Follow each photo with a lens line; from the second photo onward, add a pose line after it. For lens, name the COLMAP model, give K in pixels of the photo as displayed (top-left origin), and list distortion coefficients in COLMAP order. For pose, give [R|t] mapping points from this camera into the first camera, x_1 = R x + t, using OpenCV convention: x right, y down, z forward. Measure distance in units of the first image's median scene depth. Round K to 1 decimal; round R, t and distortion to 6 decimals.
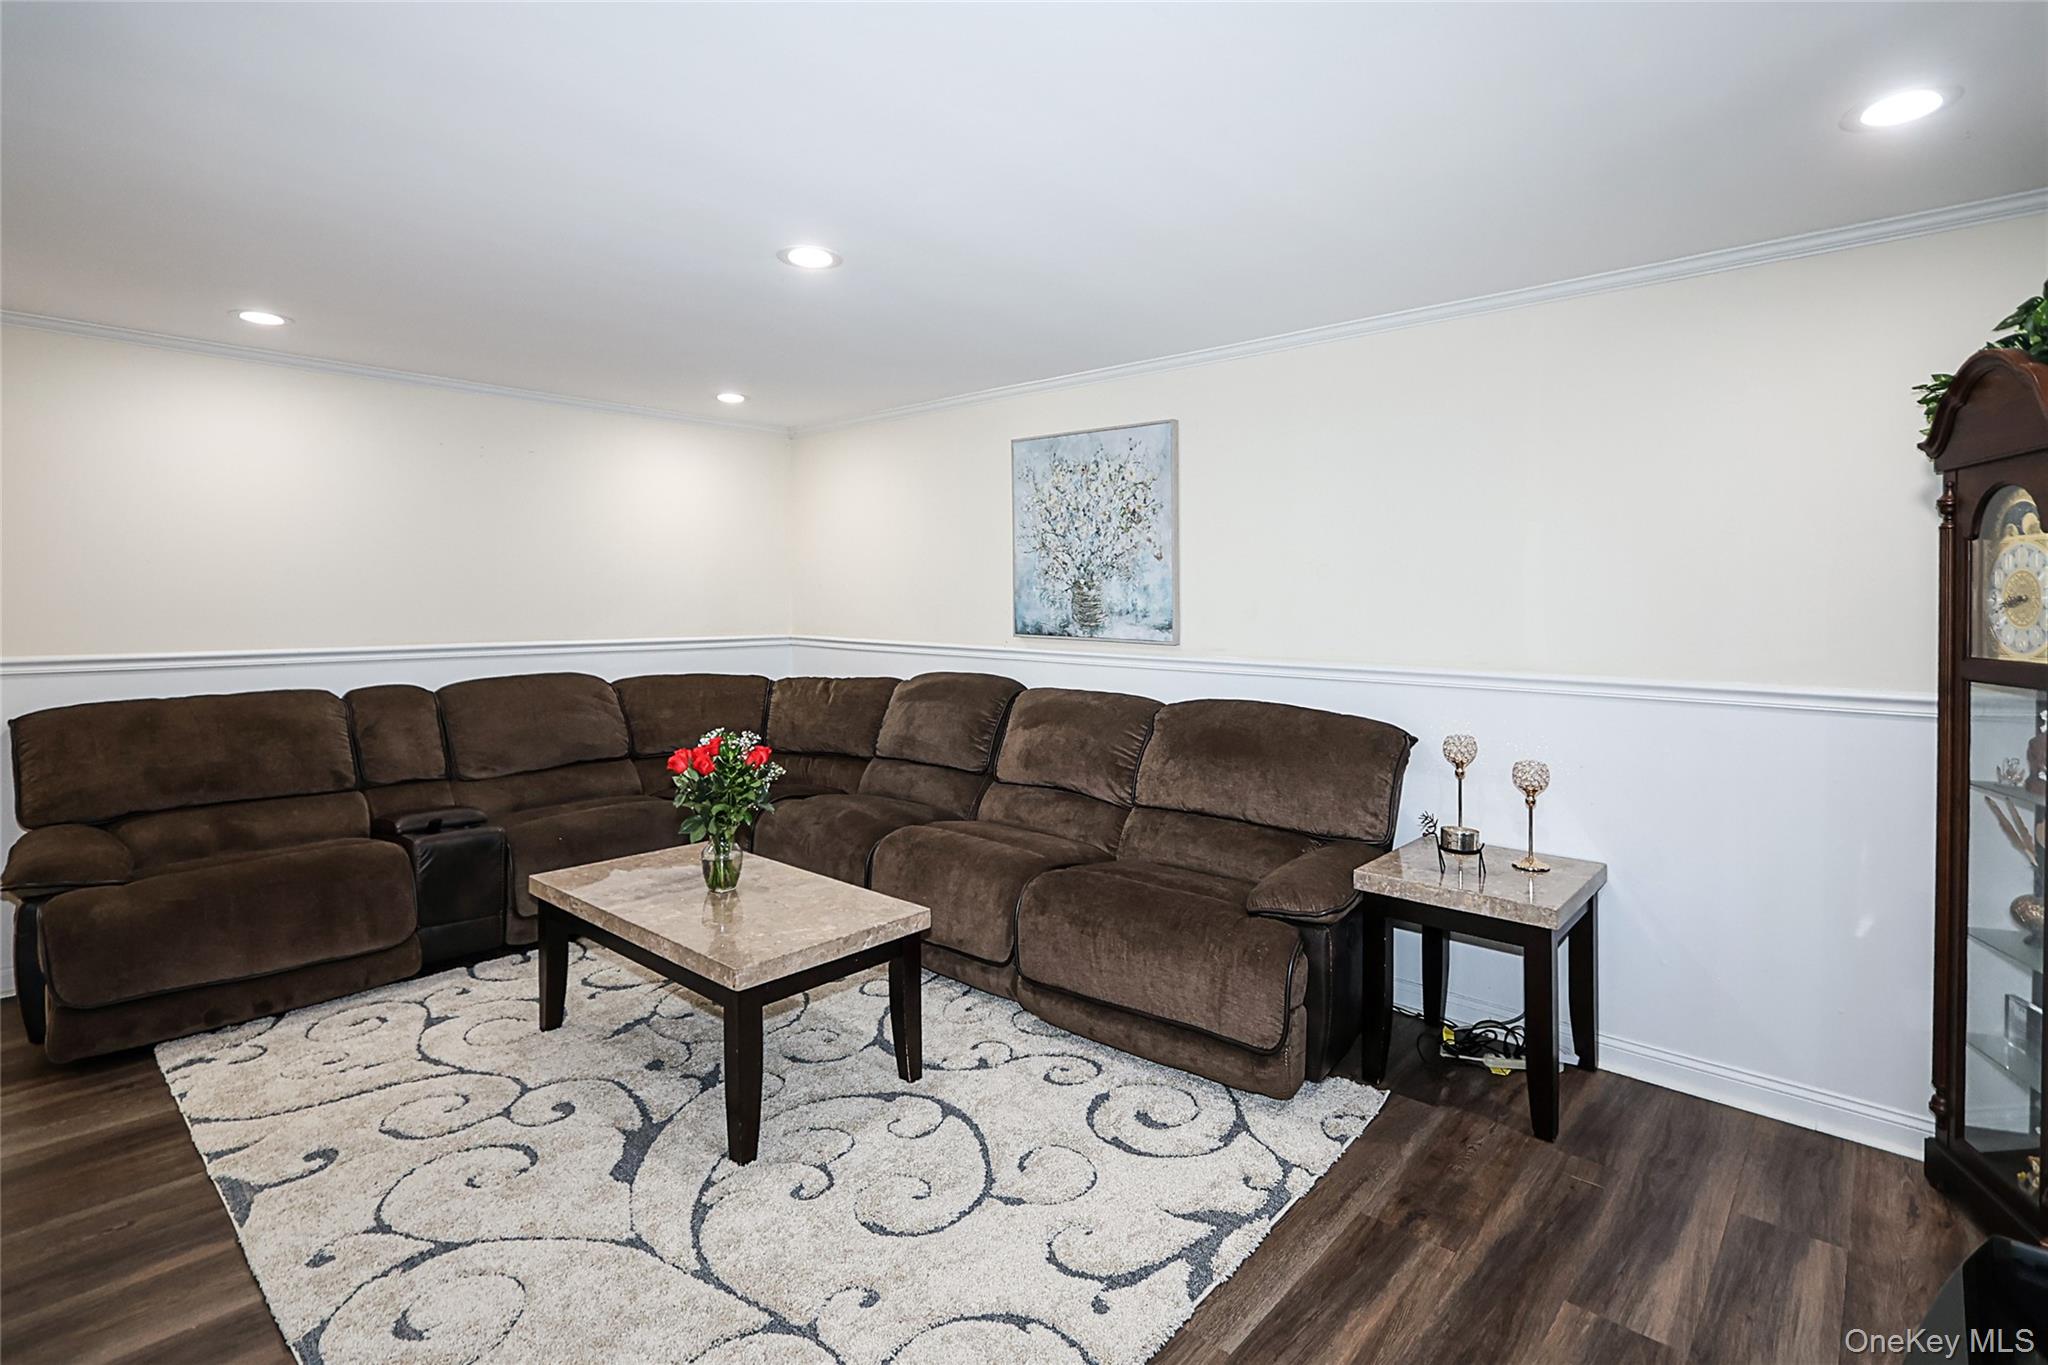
lens RADIAL K [[984.4, 0, 1060.9], [0, 984.4, 601.6], [0, 0, 1]] dist [0.001316, 0.000422]
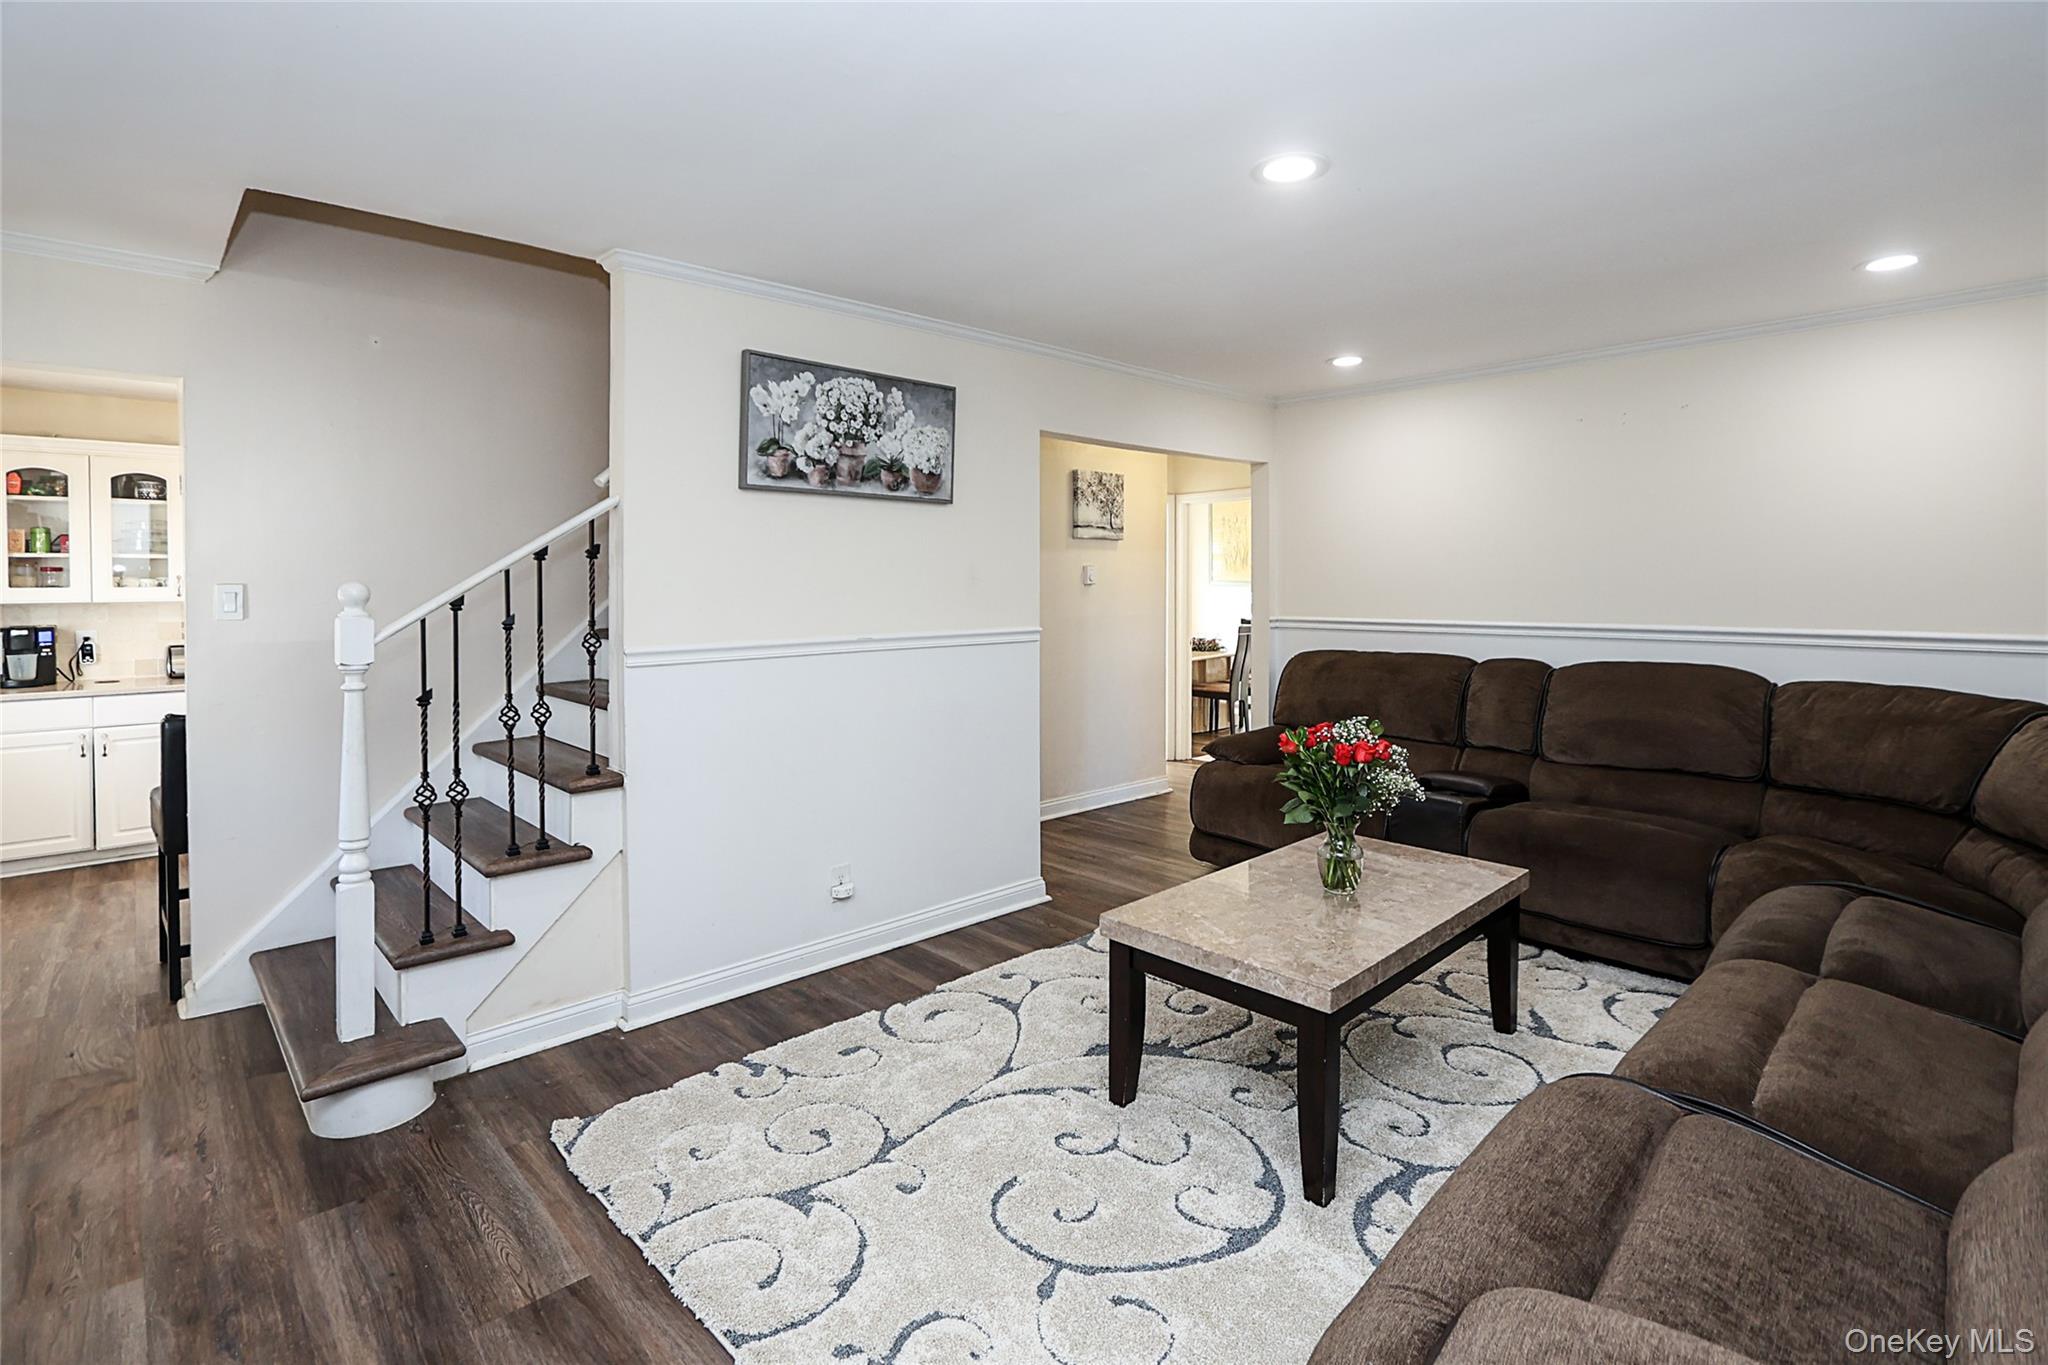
lens RADIAL K [[984.4, 0, 1060.9], [0, 984.4, 601.6], [0, 0, 1]] dist [0.001316, 0.000422]
pose [[-0.075764, 0.016728, -0.996985, 0.426860], [-0.002735, 0.999852, 0.016983, 0.006178], [0.997122, 0.004014, -0.075707, 0.591509]]
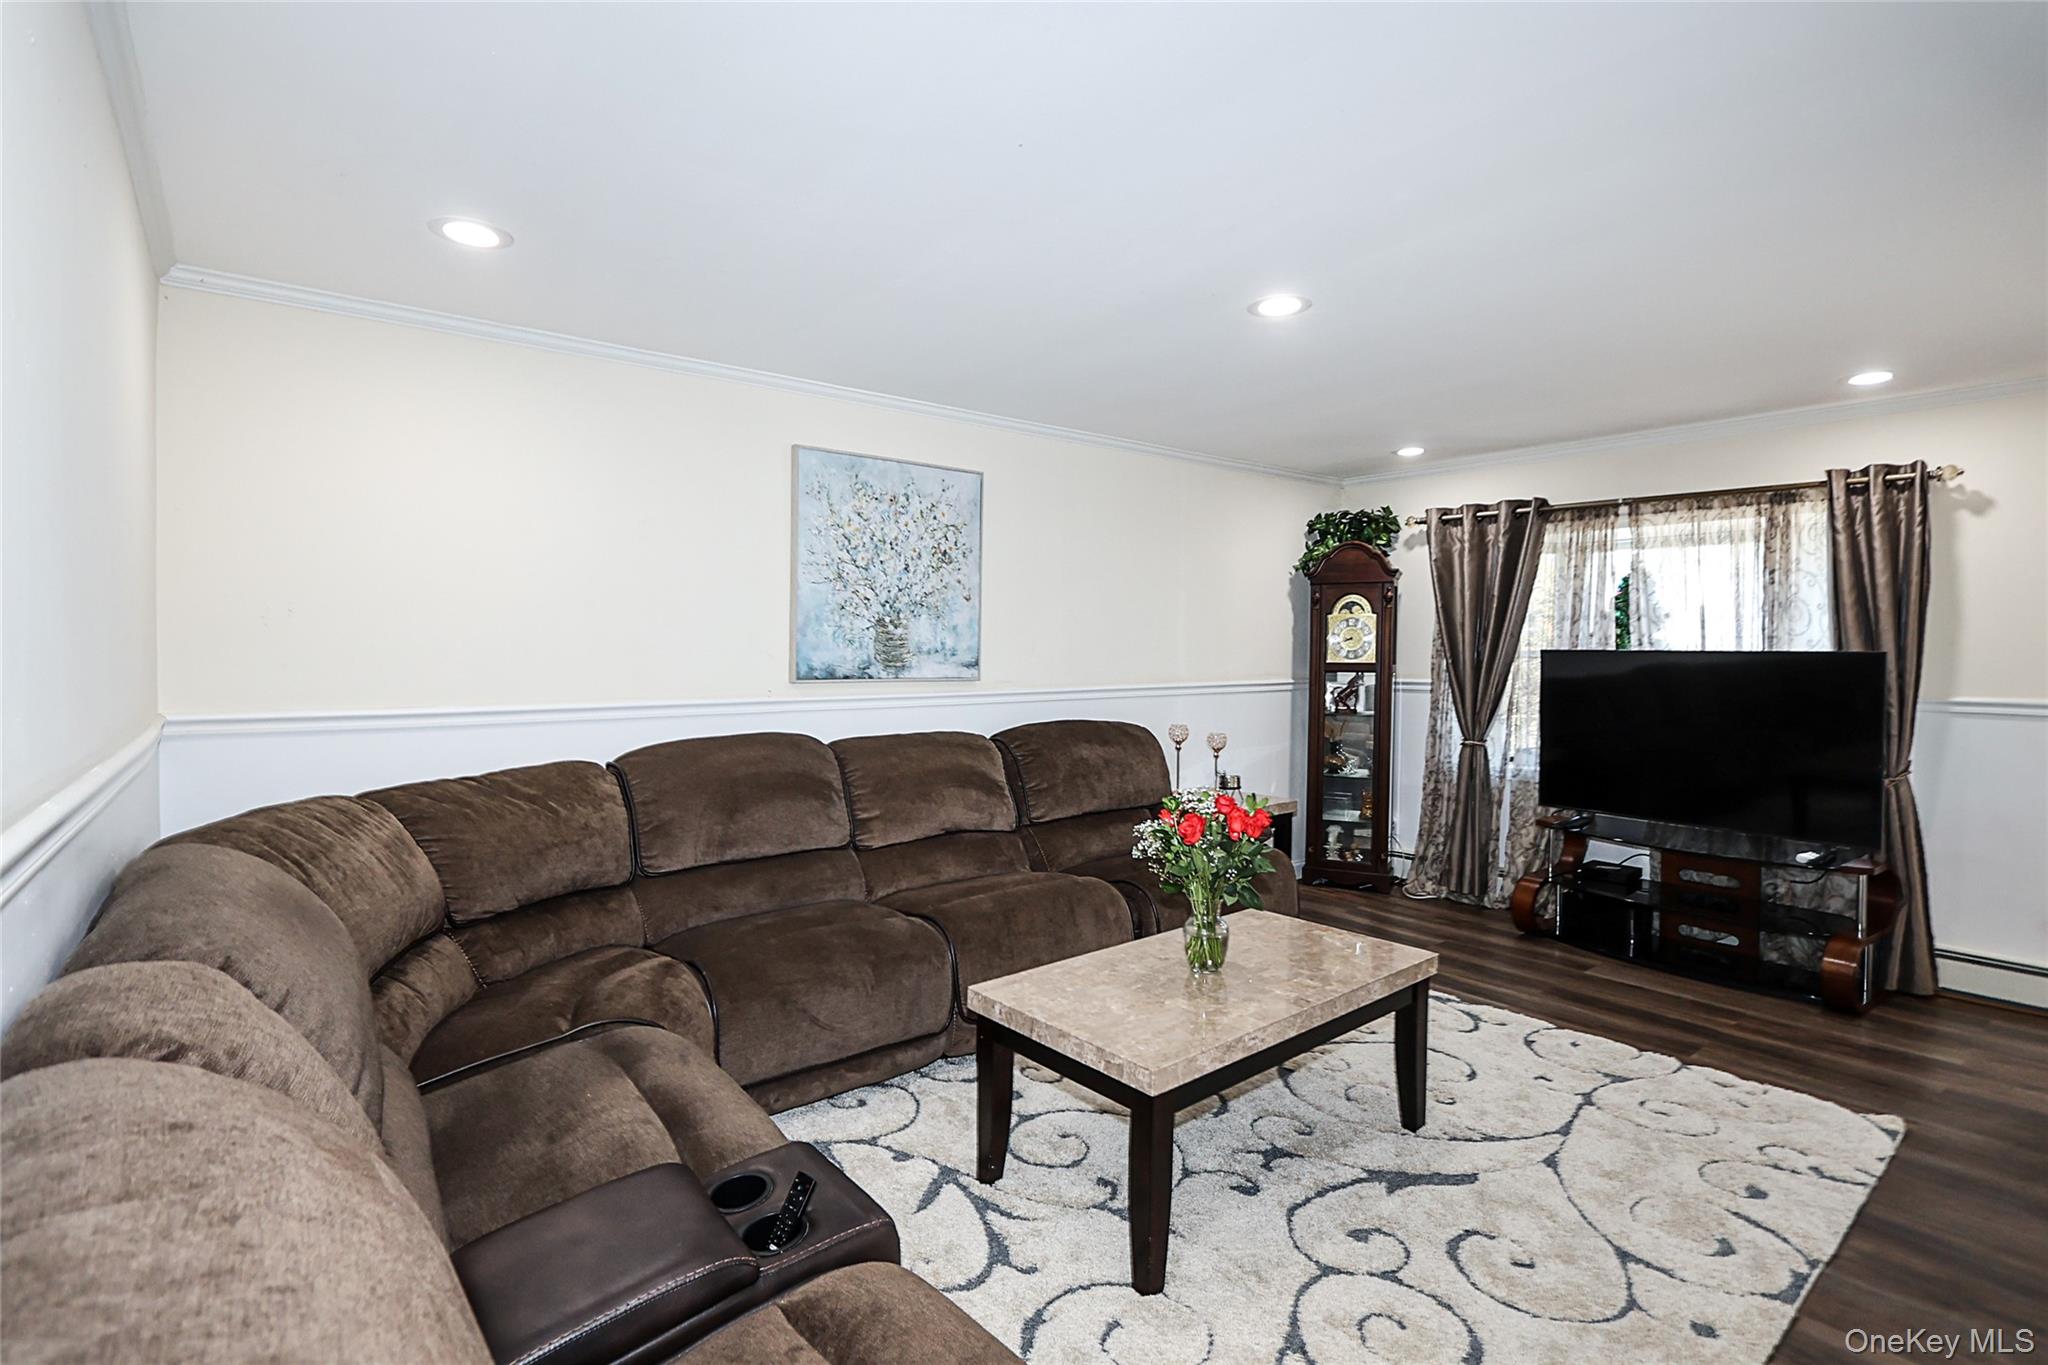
lens RADIAL K [[951.1, 0, 1021.5], [0, 951.1, 655.4], [0, 0, 1]] dist [-0.002787, 0.000091]
pose [[0.187050, -0.014553, 0.982243, -0.861632], [0.005244, 0.999891, 0.013816, 0.002165], [-0.982336, 0.002567, 0.187106, 0.721230]]
